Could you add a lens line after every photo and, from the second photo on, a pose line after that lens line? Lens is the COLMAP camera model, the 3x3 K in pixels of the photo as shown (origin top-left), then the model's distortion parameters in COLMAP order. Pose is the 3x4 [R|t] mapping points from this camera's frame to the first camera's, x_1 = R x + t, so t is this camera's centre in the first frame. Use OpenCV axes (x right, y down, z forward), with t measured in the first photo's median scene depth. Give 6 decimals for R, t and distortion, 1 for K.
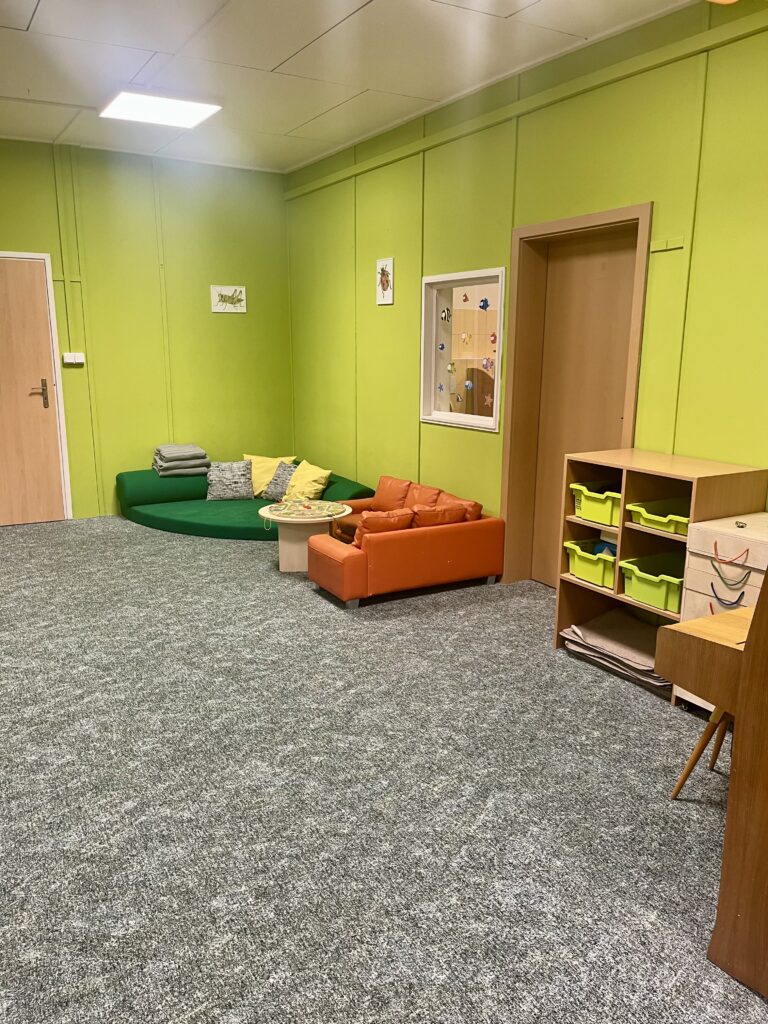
lens RADIAL K [[781.9, 0, 374.3], [0, 781.9, 515.7], [0, 0, 1]] dist [0.061218, -0.104786]
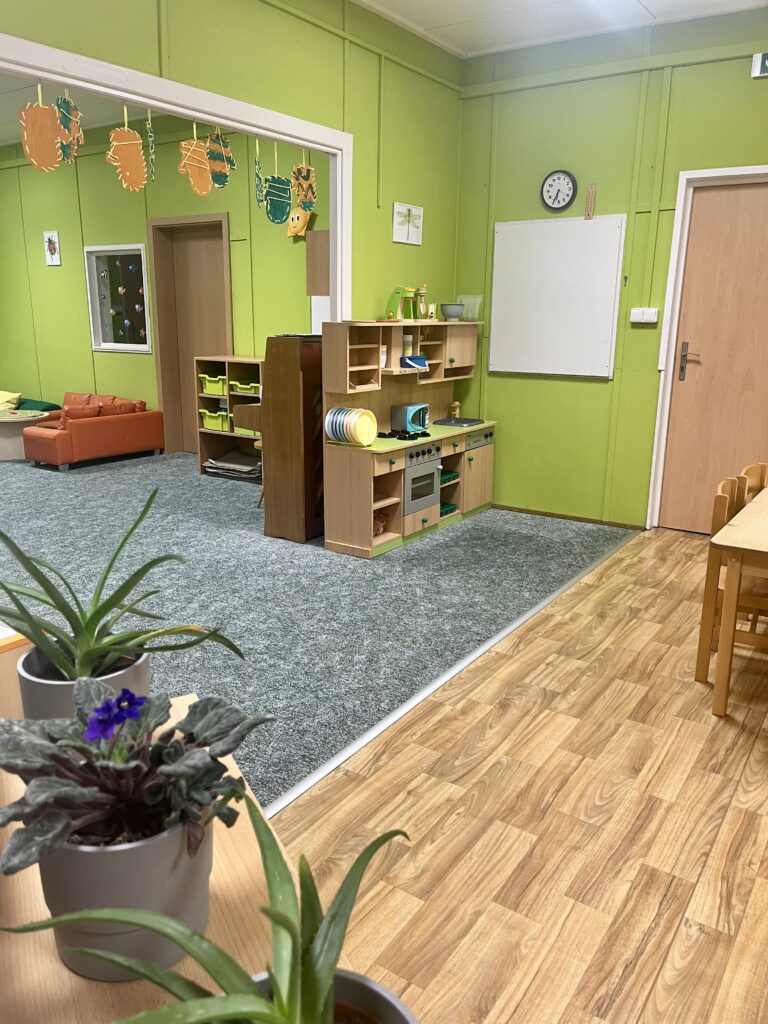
lens RADIAL K [[781.9, 0, 374.3], [0, 781.9, 515.7], [0, 0, 1]] dist [0.061218, -0.104786]
pose [[0.904242, -0.102311, 0.414582, -0.145621], [0.086673, 0.994638, 0.056416, 0.199080], [-0.418131, -0.015080, 0.908262, -0.717288]]
